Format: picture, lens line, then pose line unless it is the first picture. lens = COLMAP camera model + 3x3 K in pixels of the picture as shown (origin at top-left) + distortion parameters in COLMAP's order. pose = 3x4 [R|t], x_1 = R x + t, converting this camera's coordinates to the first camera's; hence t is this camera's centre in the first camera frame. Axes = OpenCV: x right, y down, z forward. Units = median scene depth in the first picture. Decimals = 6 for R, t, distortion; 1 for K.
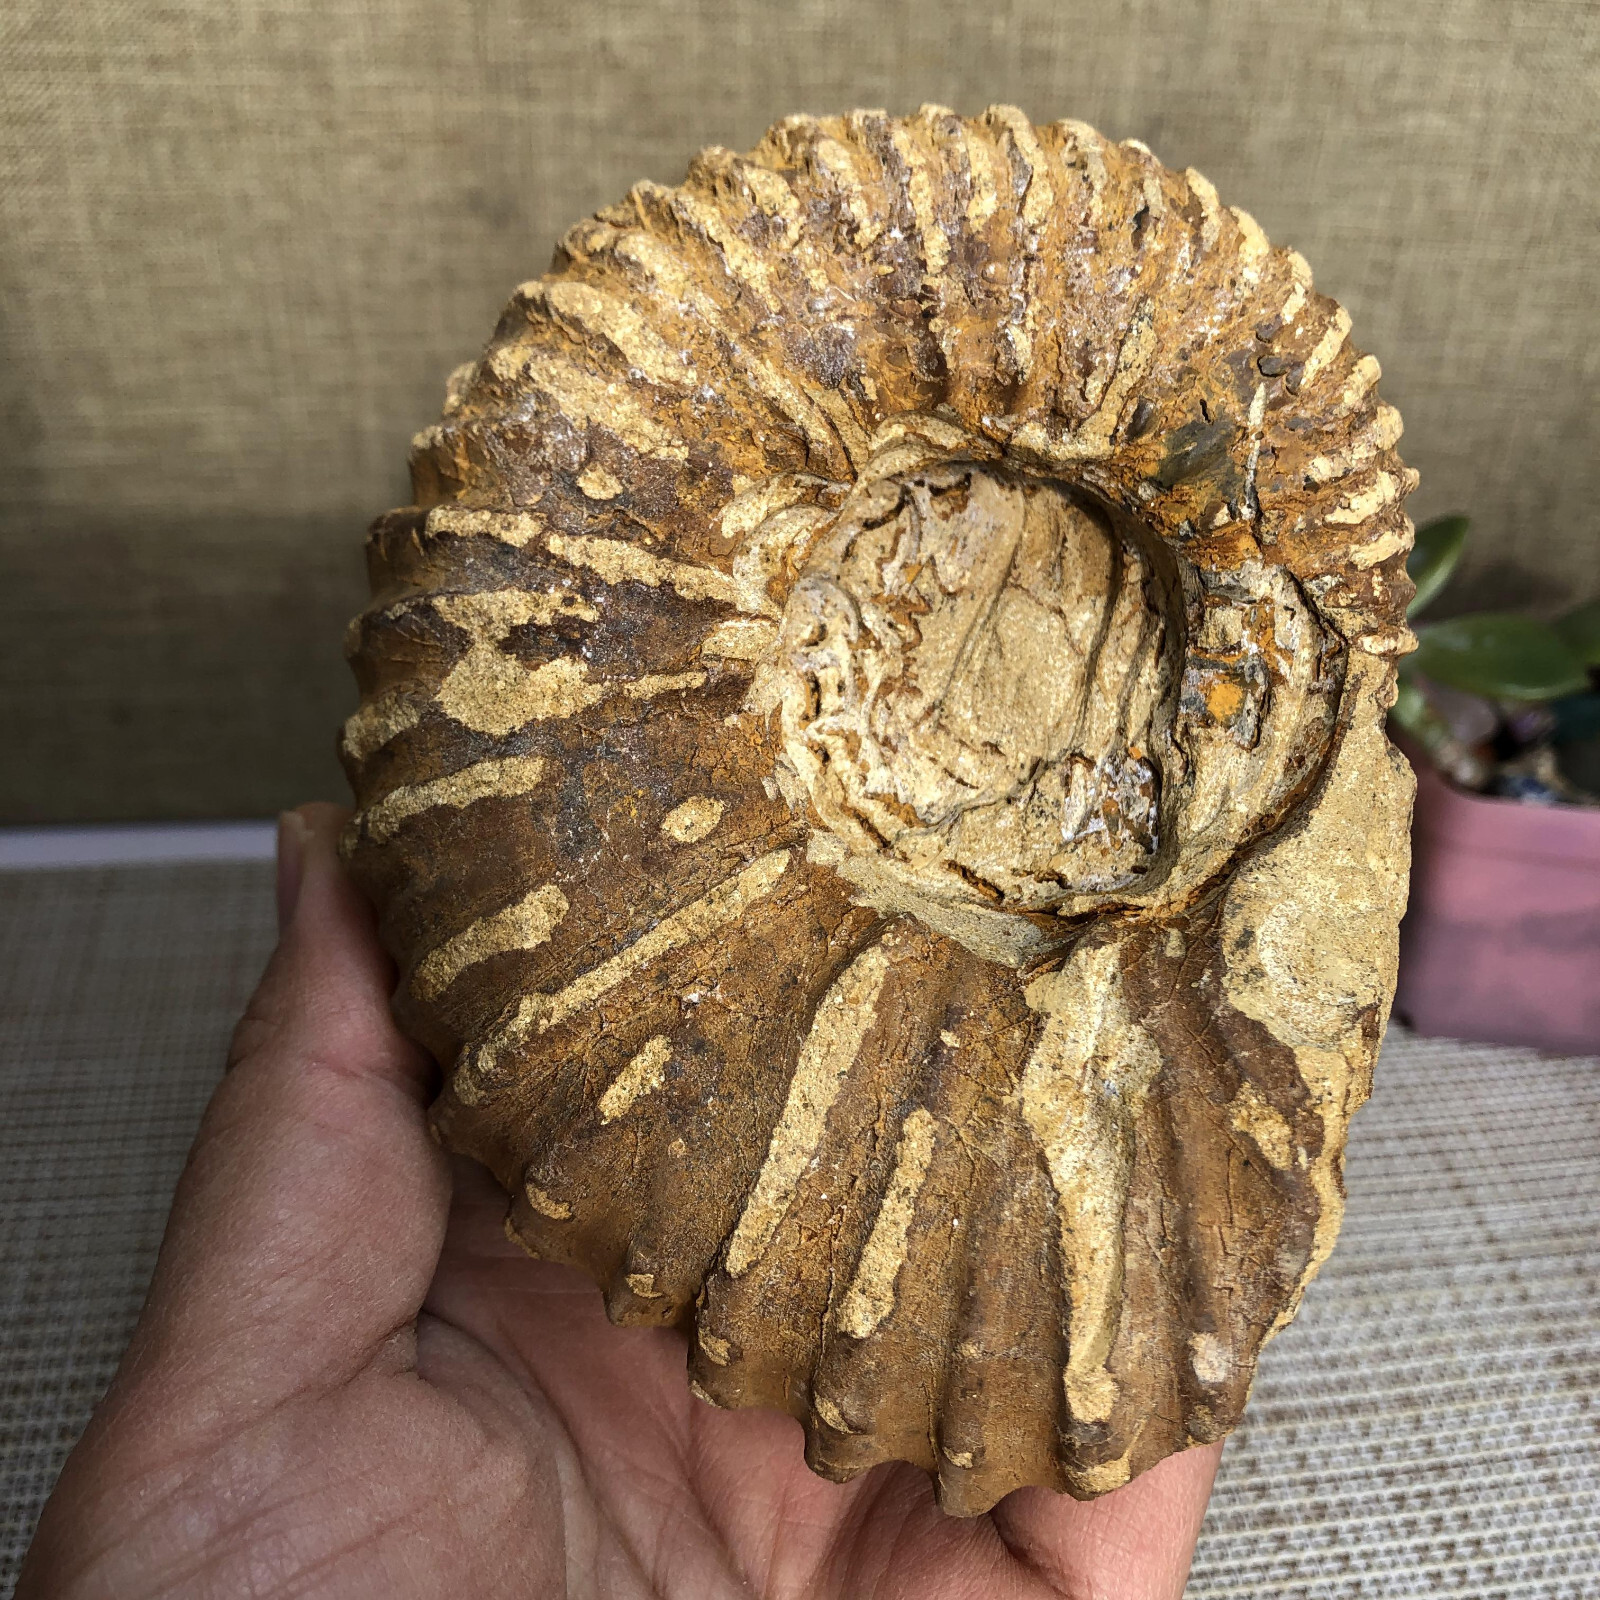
lens RADIAL K [[1768.3, 0, 800.0], [0, 1768.3, 800.0], [0, 0, 1]] dist [0.131459, -0.700941]
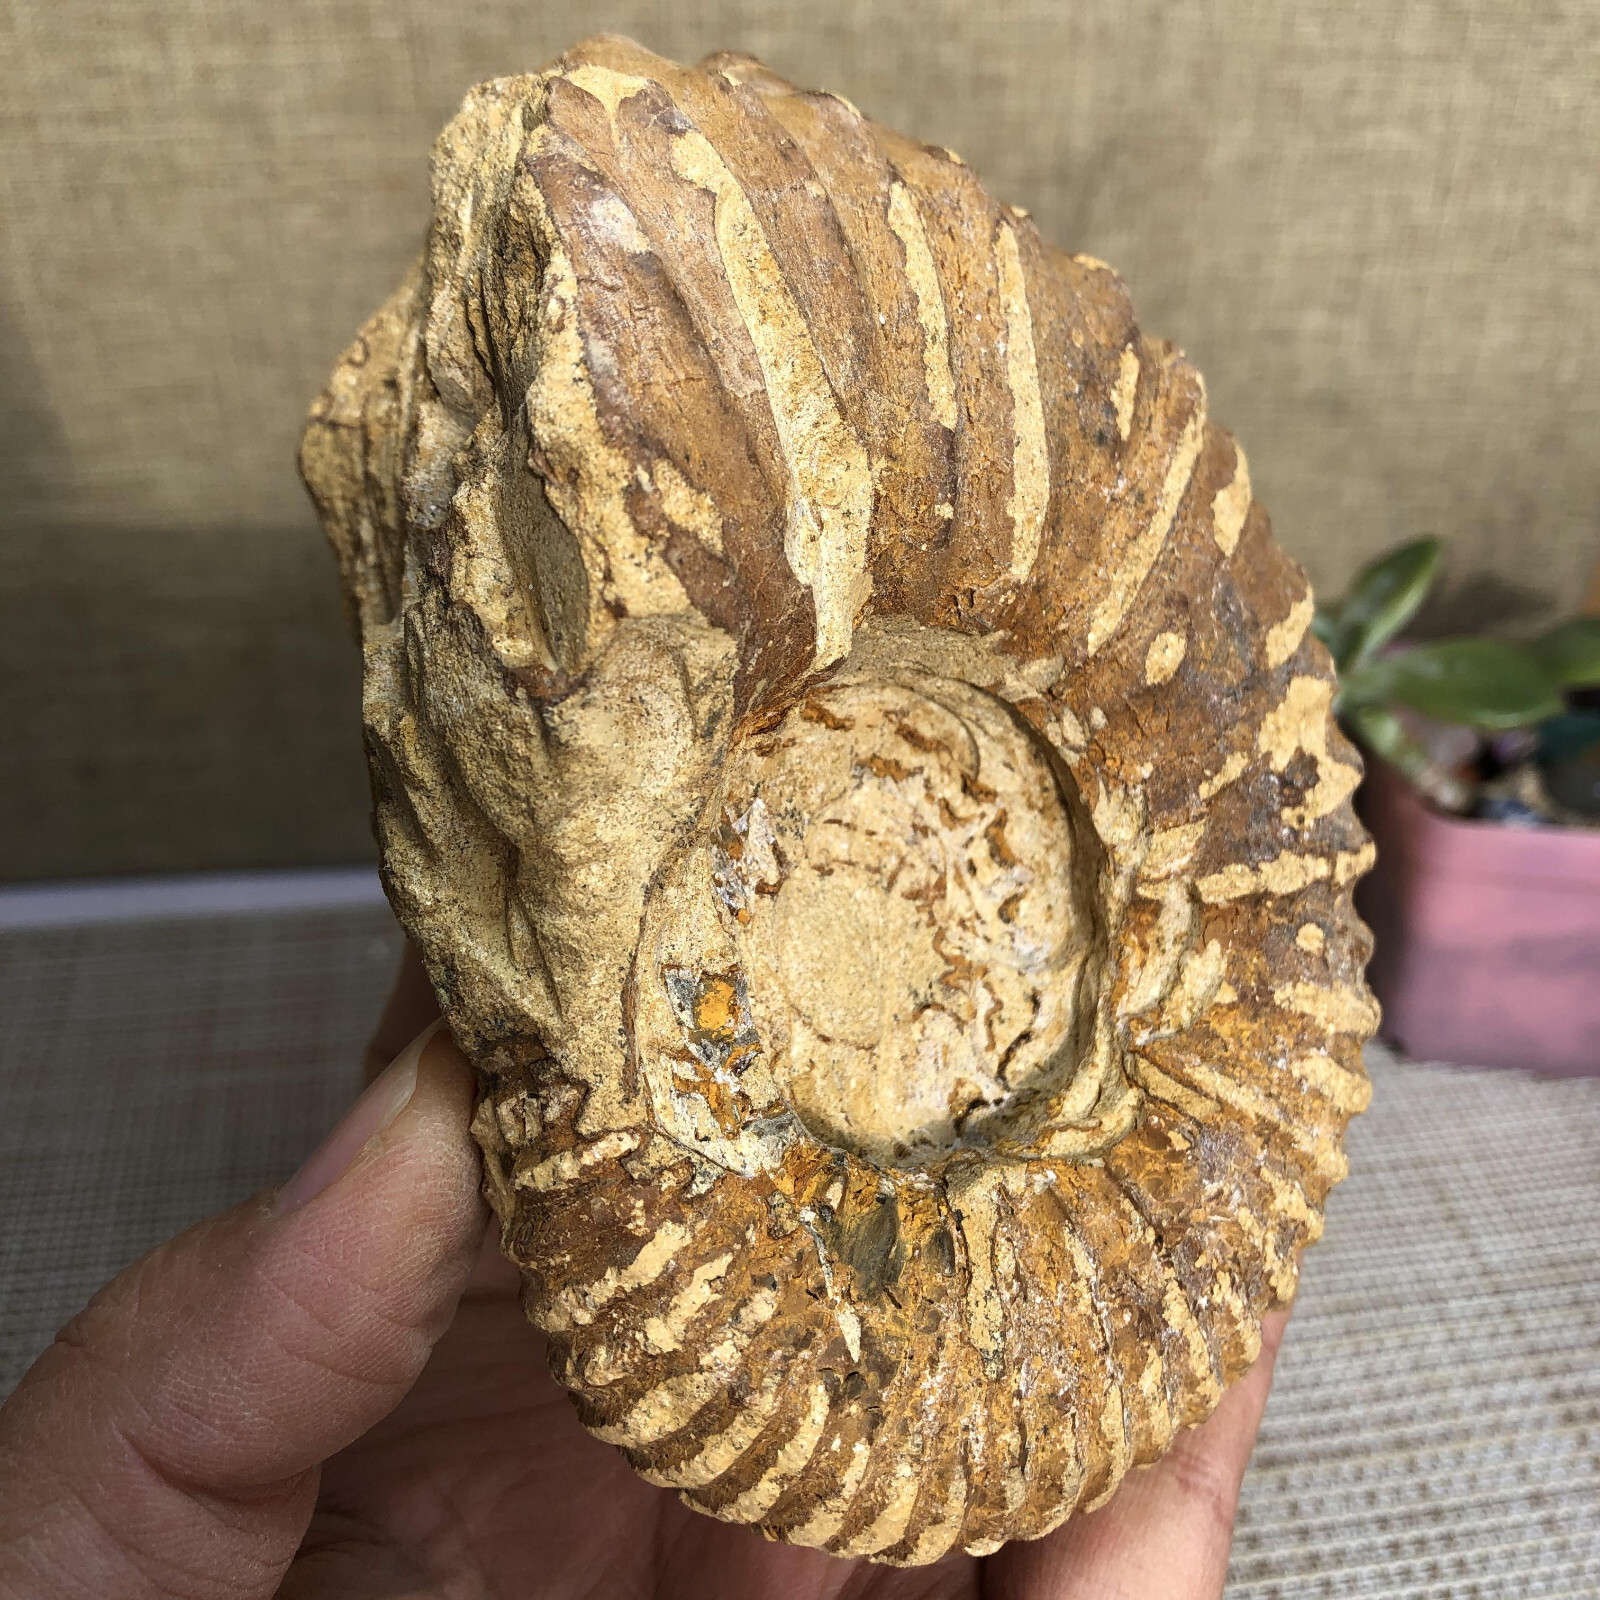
lens RADIAL K [[1801.2, 0, 783.8], [0, 1801.2, 767.0], [0, 0, 1]] dist [0.252783, -1.297854]
pose [[-0.774392, 0.347508, -0.528730, 0.649228], [-0.363261, -0.928404, -0.078152, 0.108416], [-0.518033, 0.131547, 0.845185, 0.250755]]
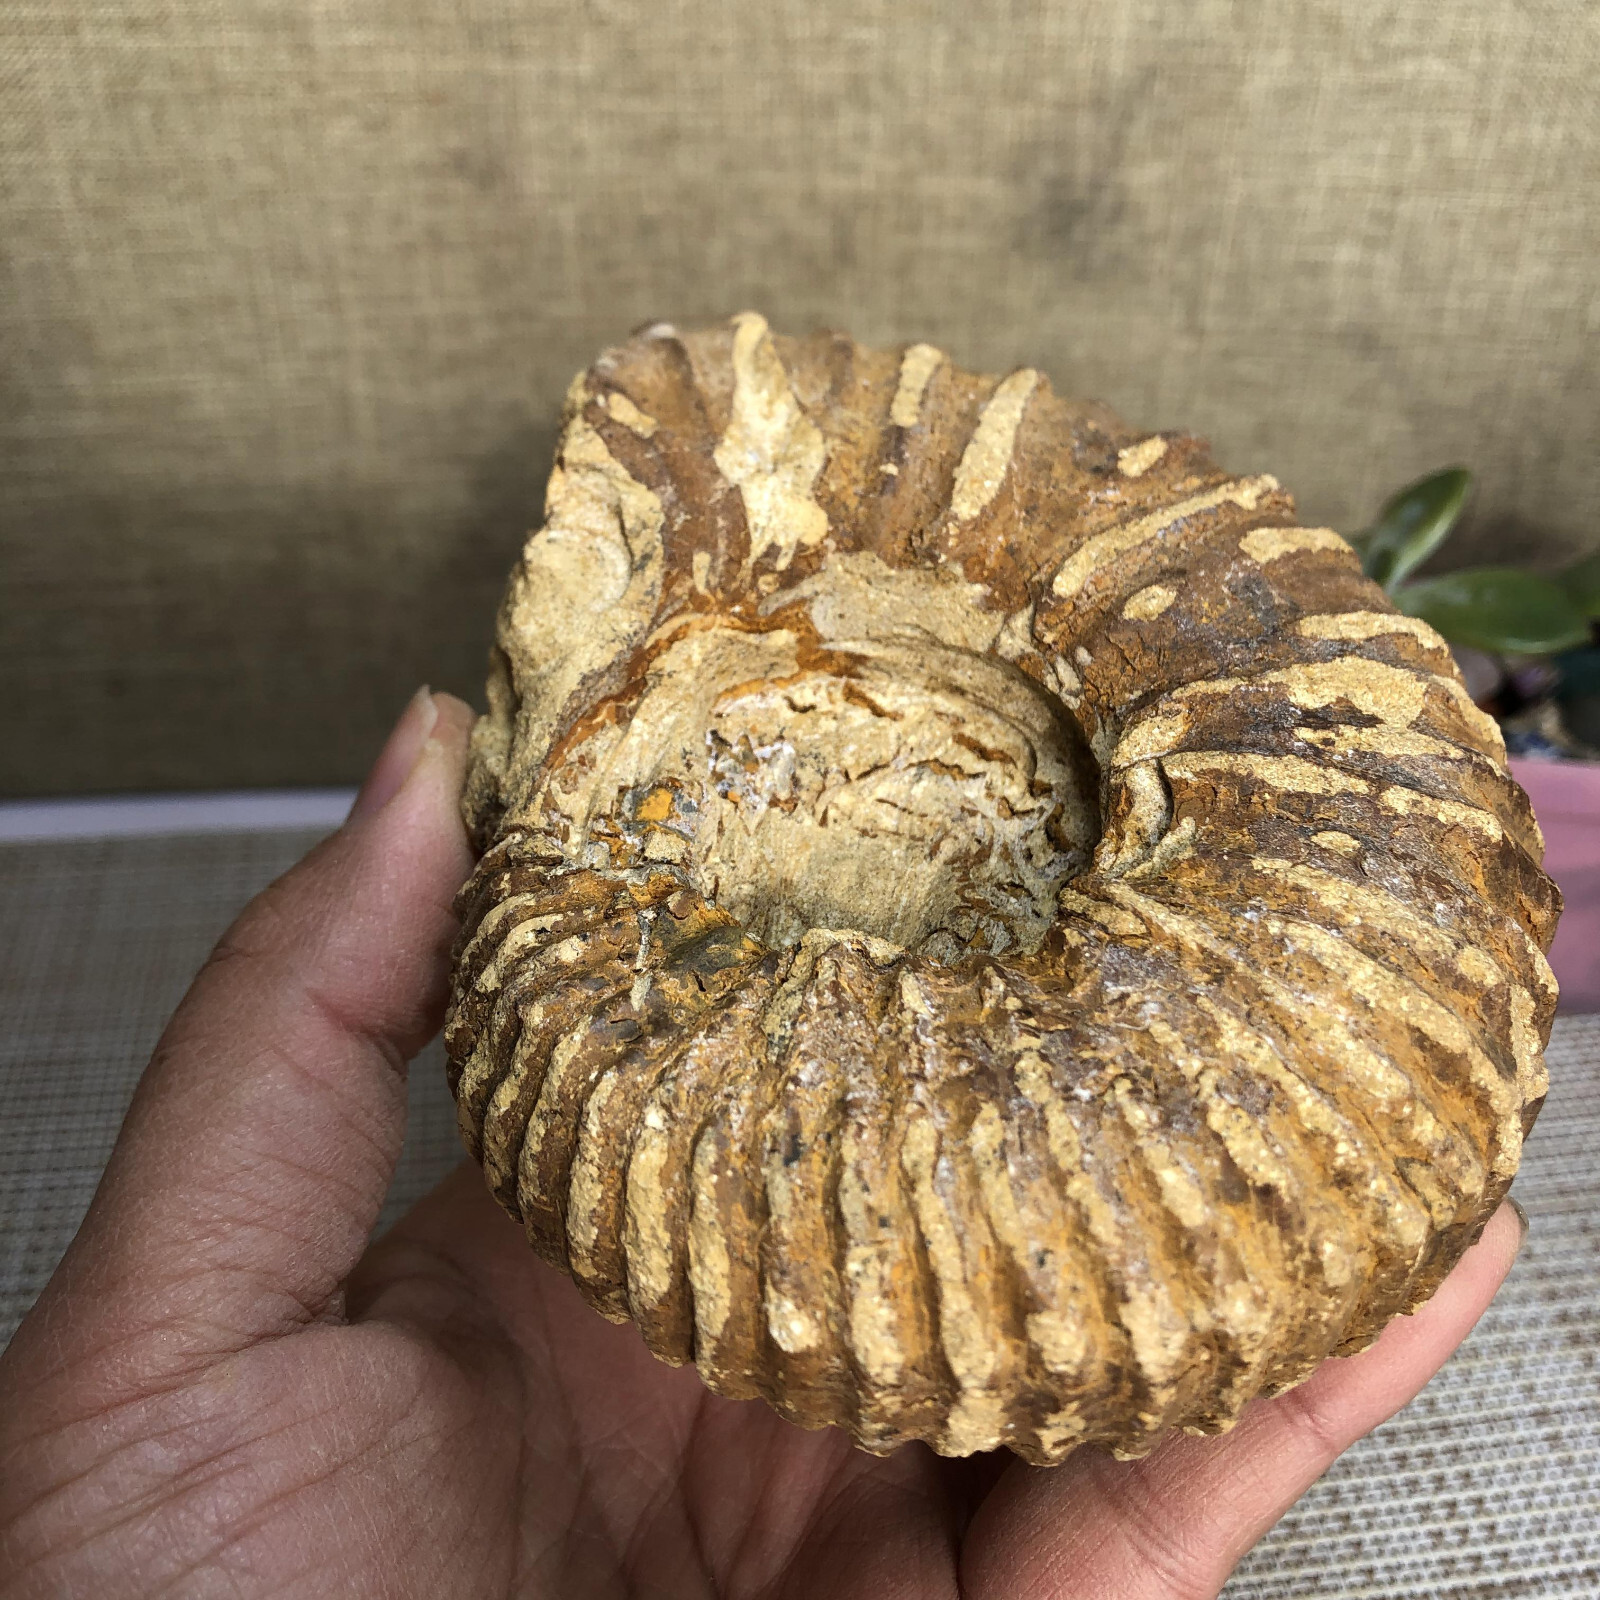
lens RADIAL K [[1801.2, 0, 783.8], [0, 1801.2, 767.0], [0, 0, 1]] dist [0.252783, -1.297854]
pose [[-0.993269, 0.109158, -0.038734, 0.210038], [-0.101677, -0.661557, 0.742970, -0.836635], [0.055476, 0.741907, 0.668204, 0.311531]]
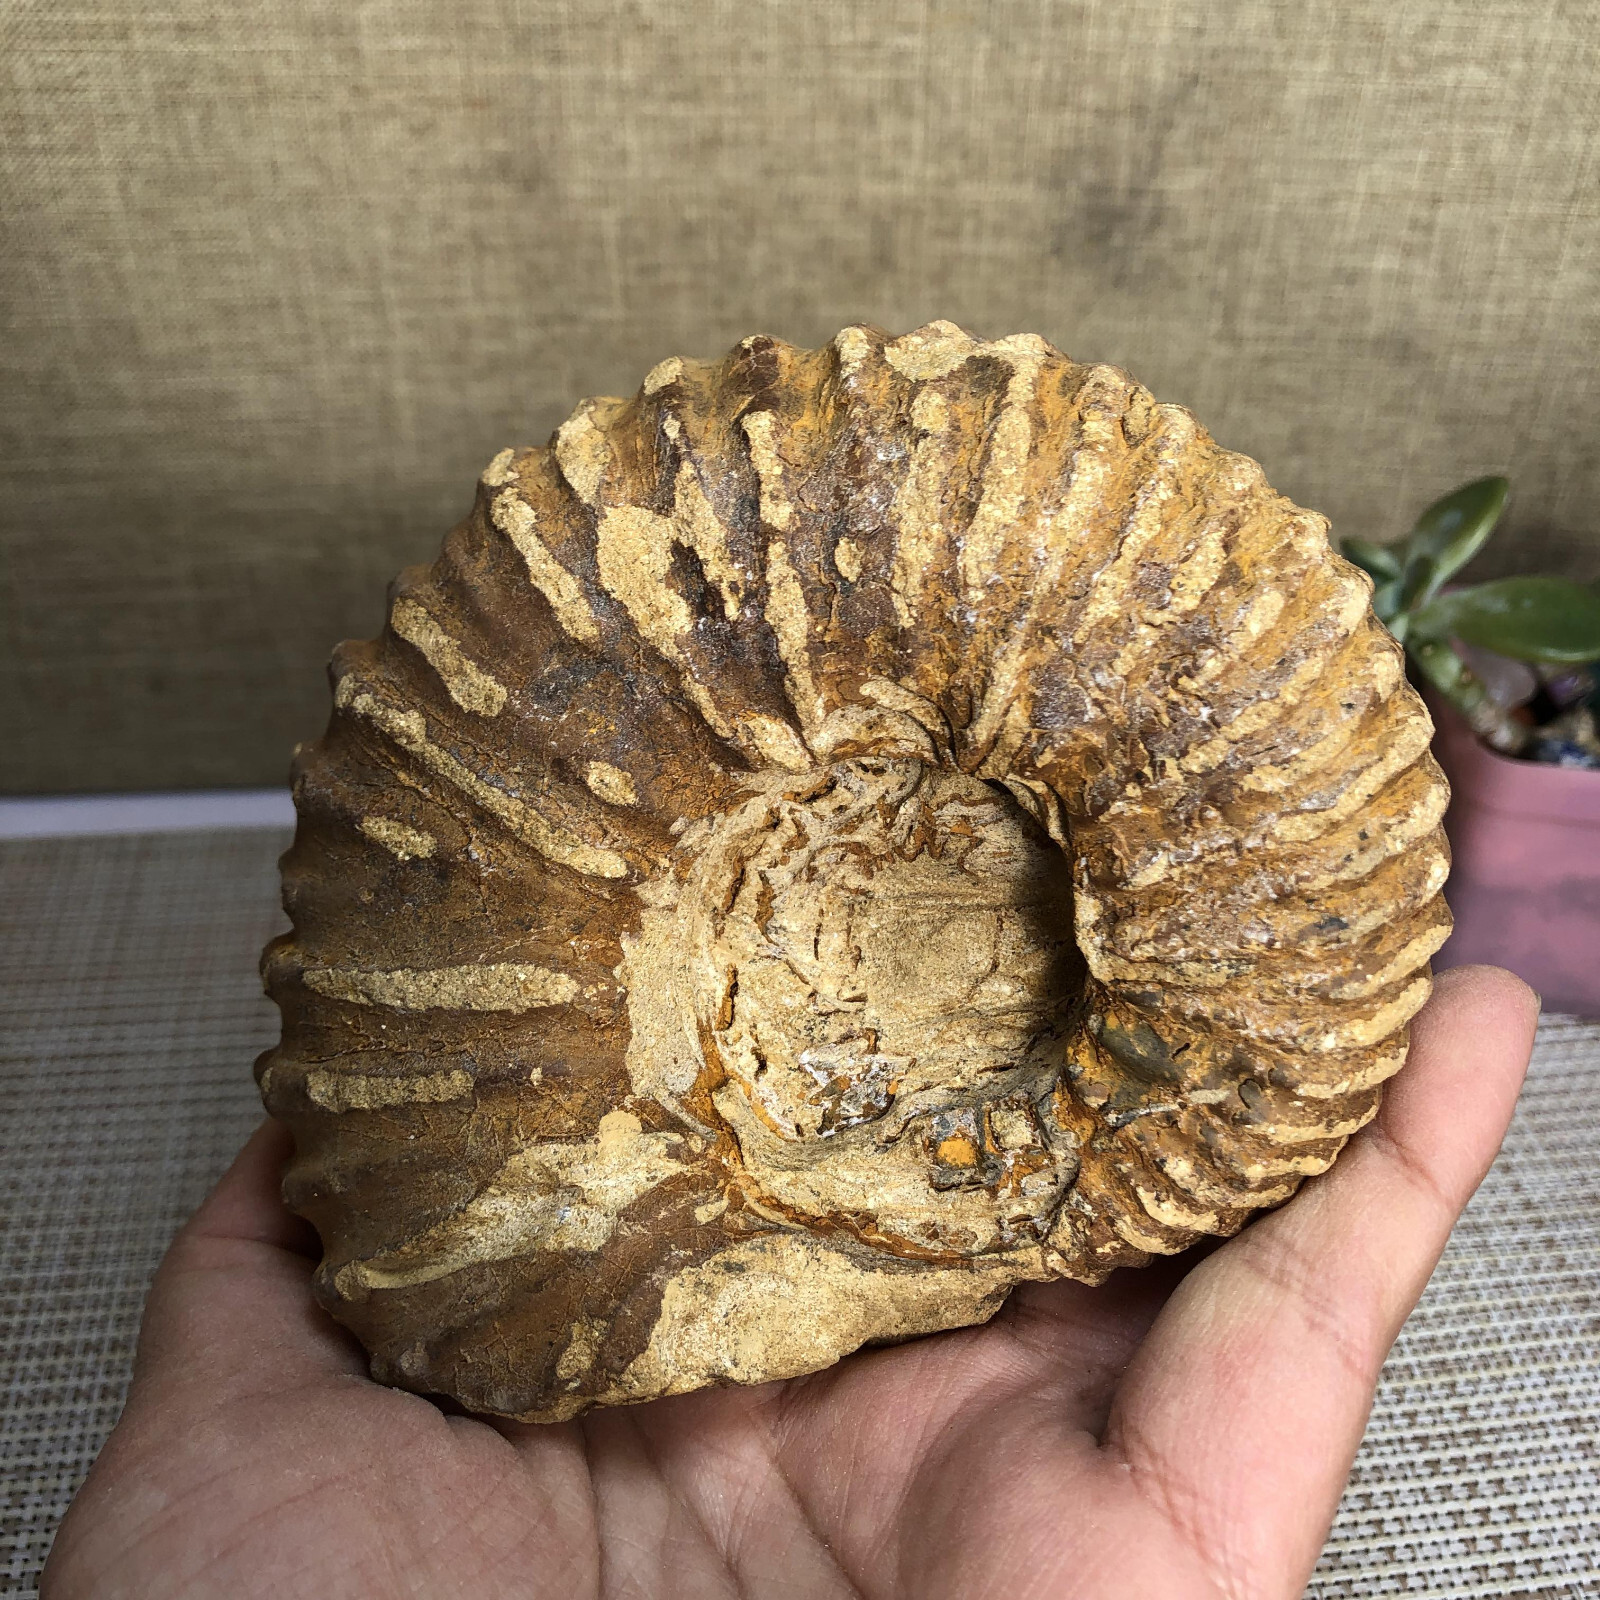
lens RADIAL K [[1743.3, 0, 794.6], [0, 1743.3, 774.2], [0, 0, 1]] dist [0.130169, -0.672142]
pose [[0.453720, 0.889296, 0.057363, -0.074222], [-0.844748, 0.408706, 0.345486, -0.448567], [0.283795, -0.205211, 0.936669, 0.021576]]
